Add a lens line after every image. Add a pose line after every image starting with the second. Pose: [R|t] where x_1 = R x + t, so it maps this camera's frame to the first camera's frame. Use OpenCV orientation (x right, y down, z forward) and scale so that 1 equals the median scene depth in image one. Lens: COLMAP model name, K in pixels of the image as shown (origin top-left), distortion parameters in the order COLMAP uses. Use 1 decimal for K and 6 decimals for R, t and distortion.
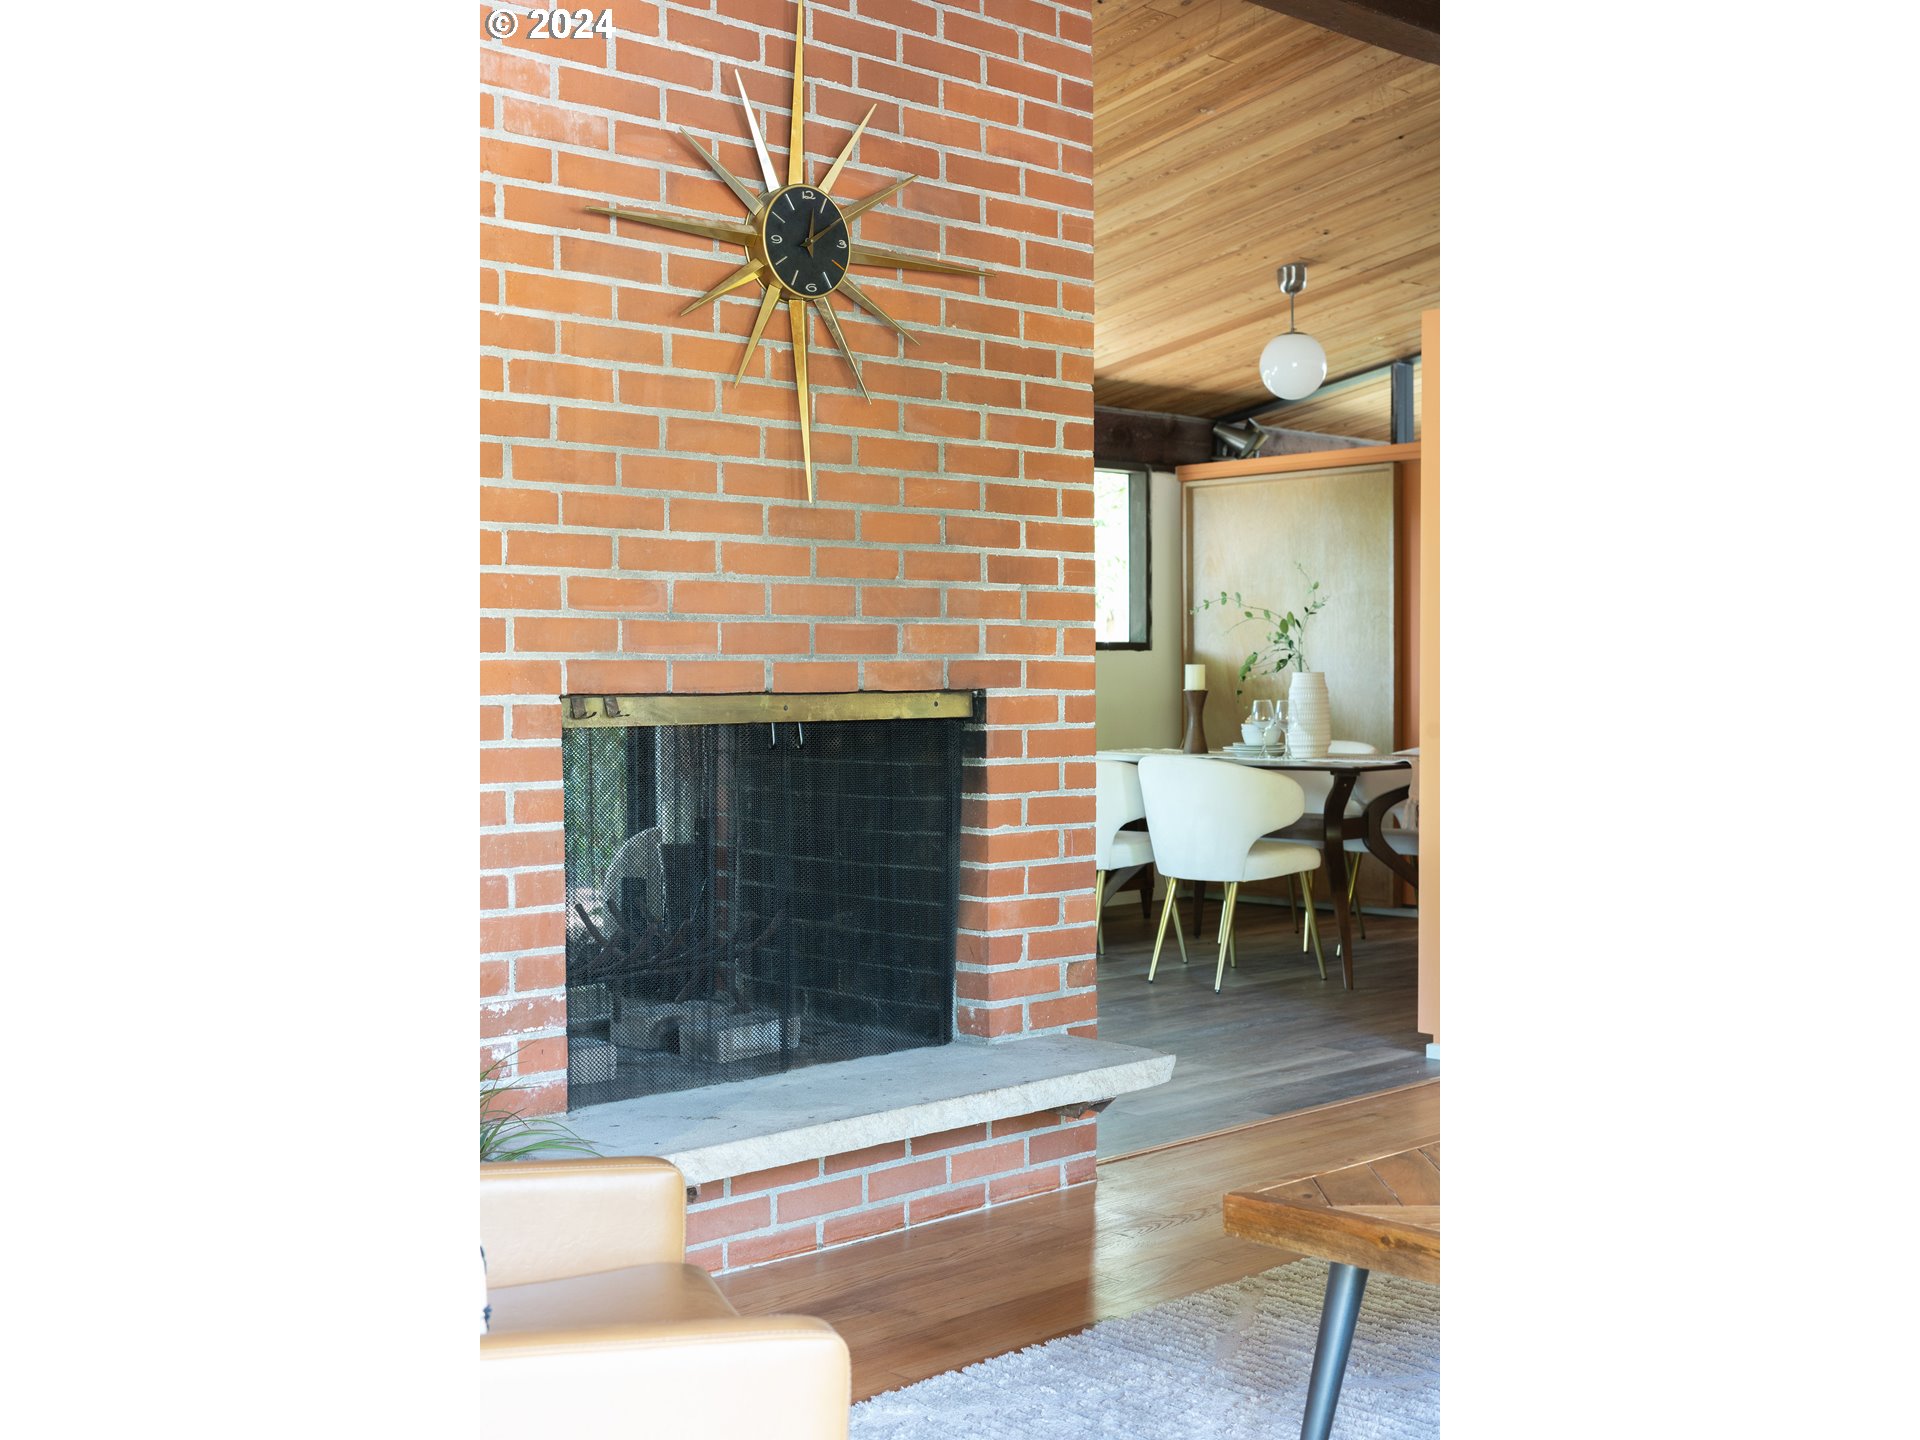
lens RADIAL K [[2085.6, 0, 909.1], [0, 2085.6, 713.3], [0, 0, 1]] dist [-0.007963, 0.001755]
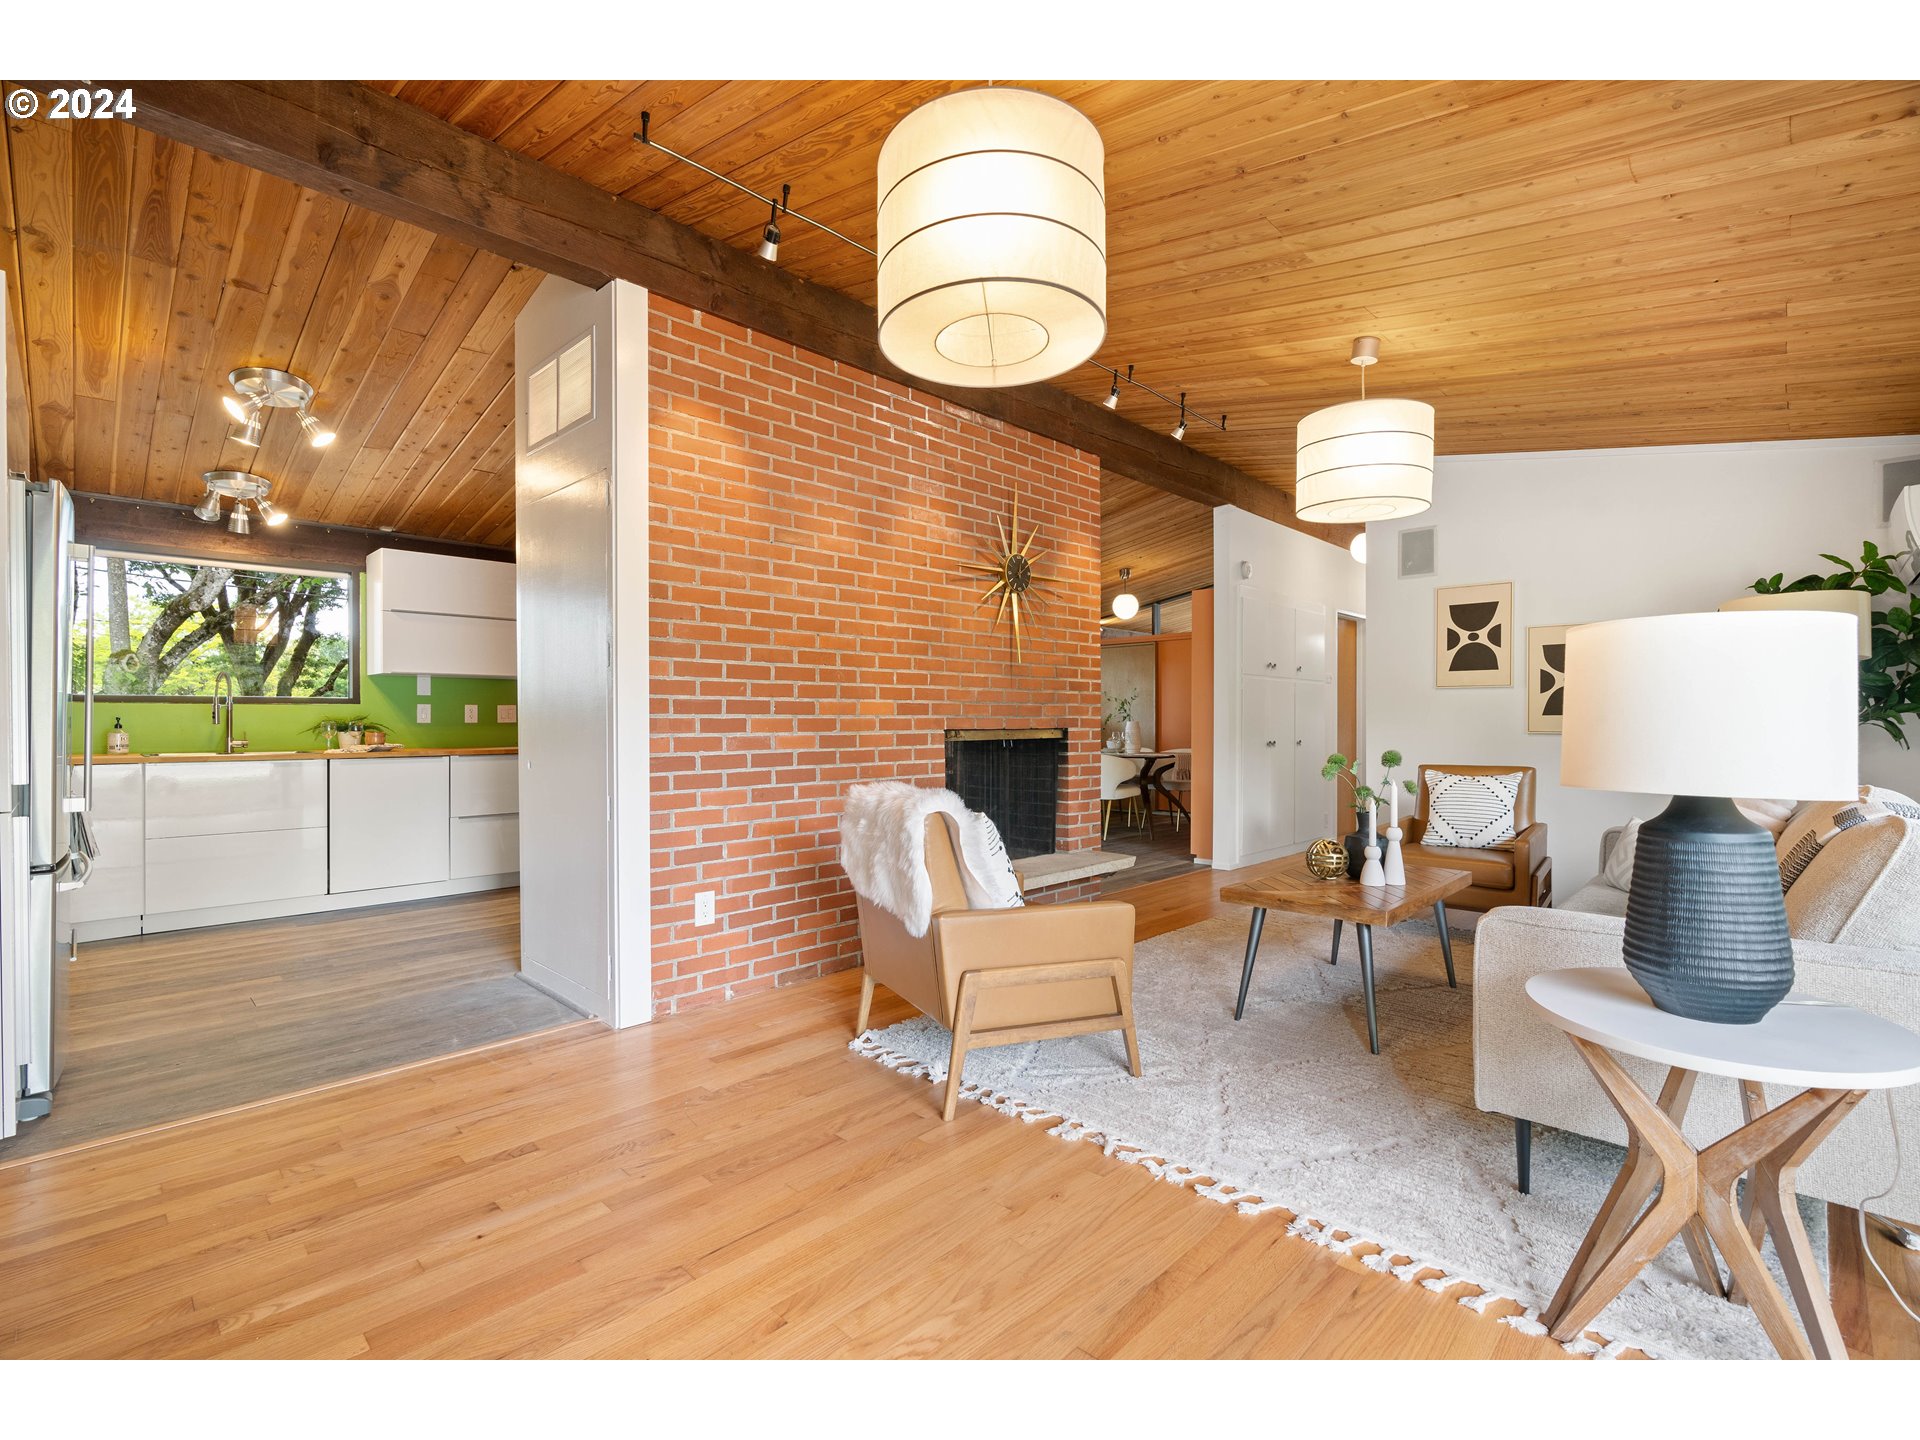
lens RADIAL K [[875.7, 0, 948.8], [0, 875.7, 715.6], [0, 0, 1]] dist [-0.001574, 0.000781]
pose [[0.998445, 0.004961, 0.055529, -0.107433], [-0.003669, 0.999720, -0.023359, -0.000122], [-0.055630, 0.023119, 0.998184, -0.103621]]
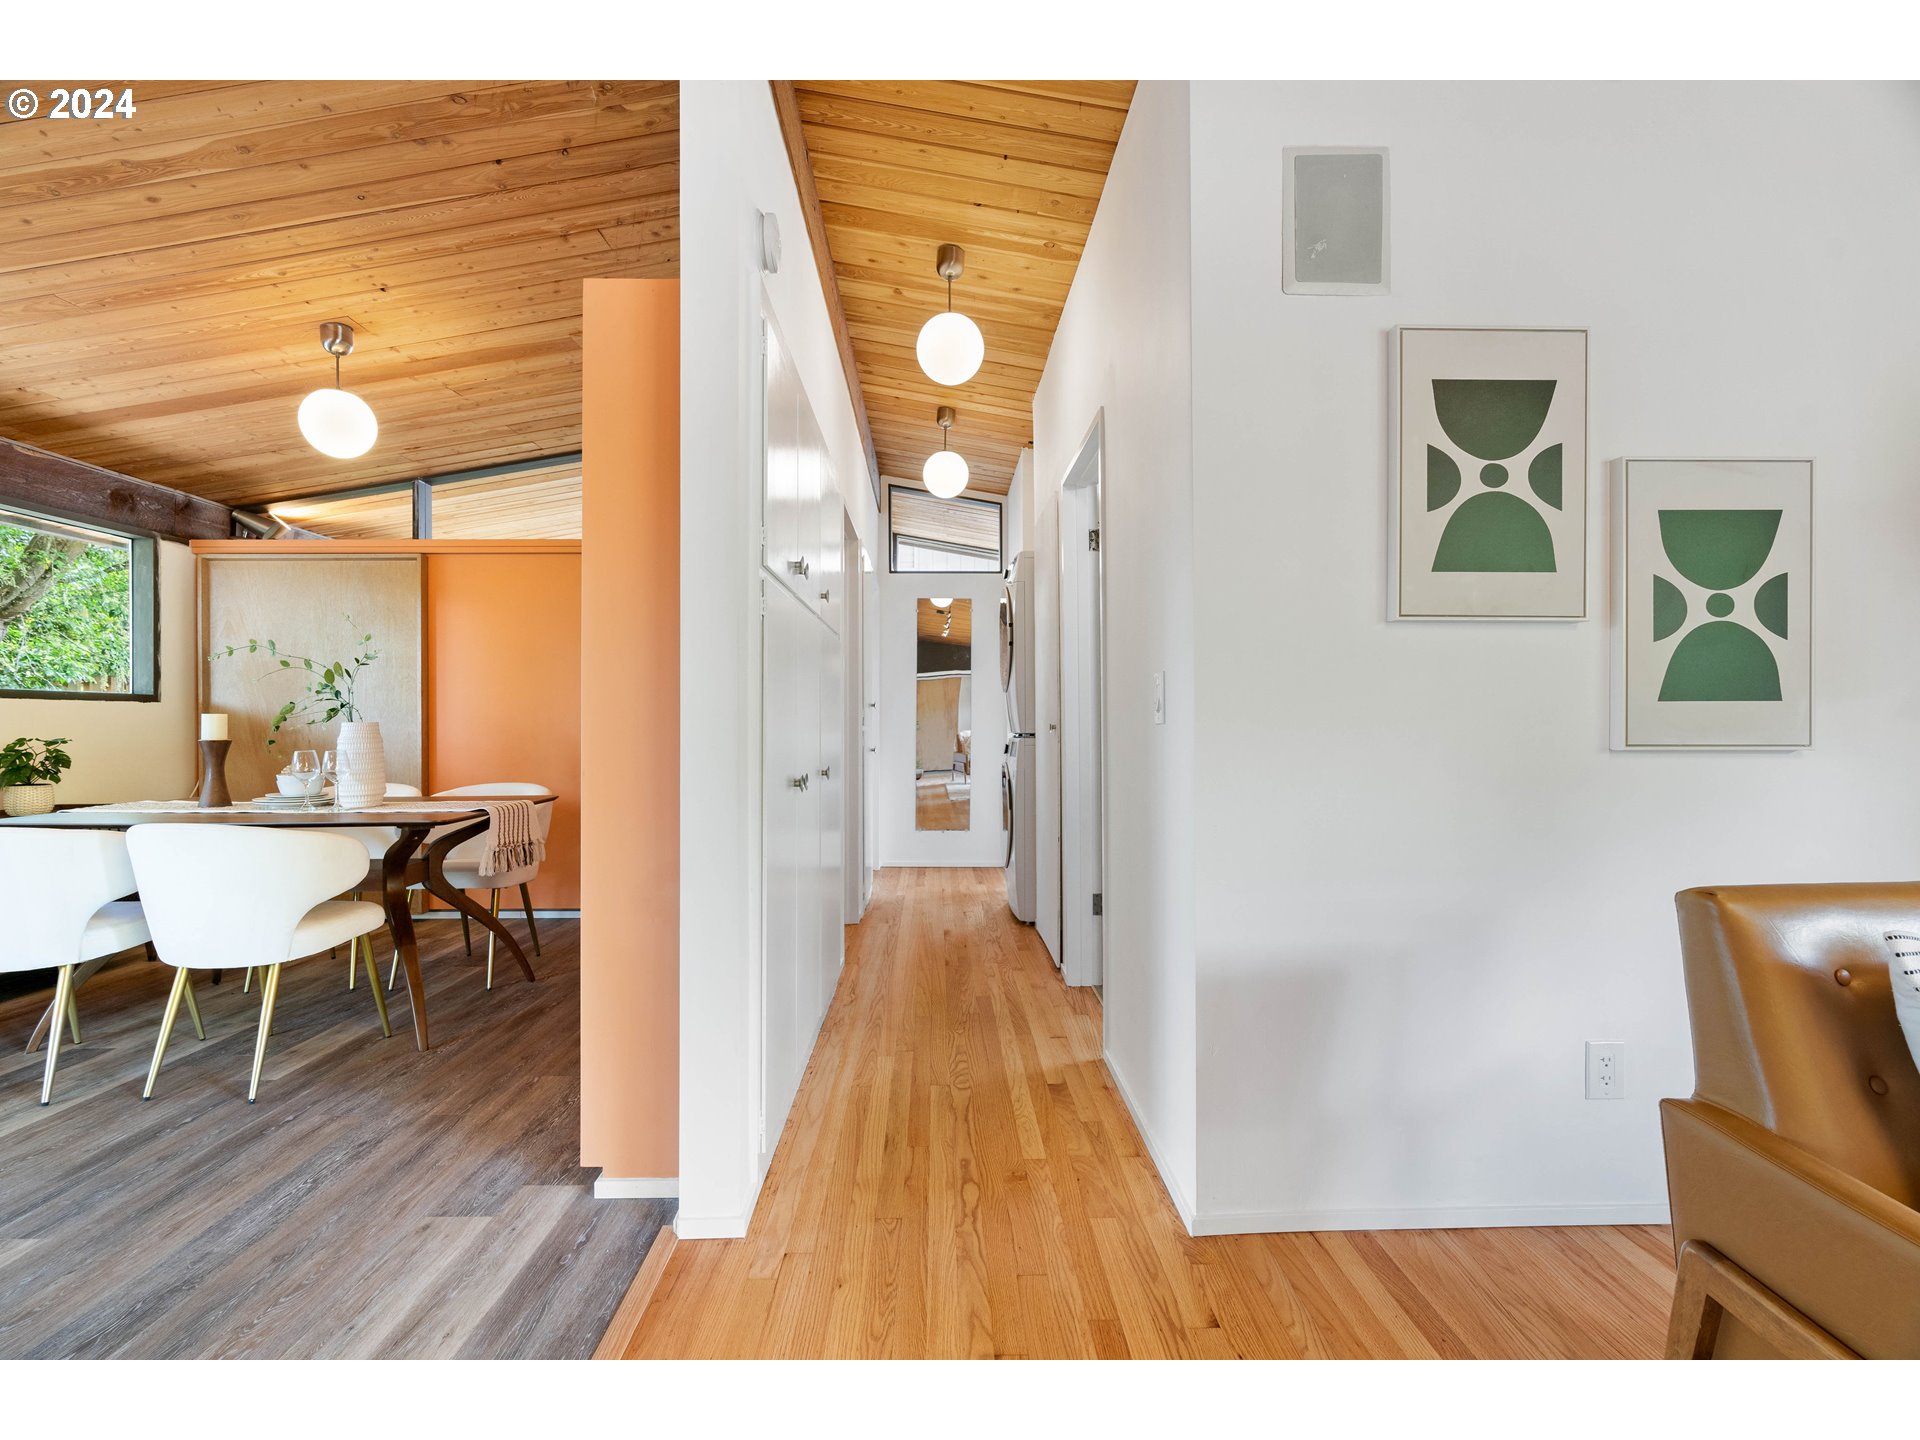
lens RADIAL K [[868.5, 0, 943.8], [0, 868.5, 725.9], [0, 0, 1]] dist [-0.001232, 0.000355]
pose [[0.665443, 0.003942, 0.746439, 0.067501], [0.010015, 0.999849, -0.014208, -0.009271], [-0.746382, 0.016930, 0.665303, 0.524025]]
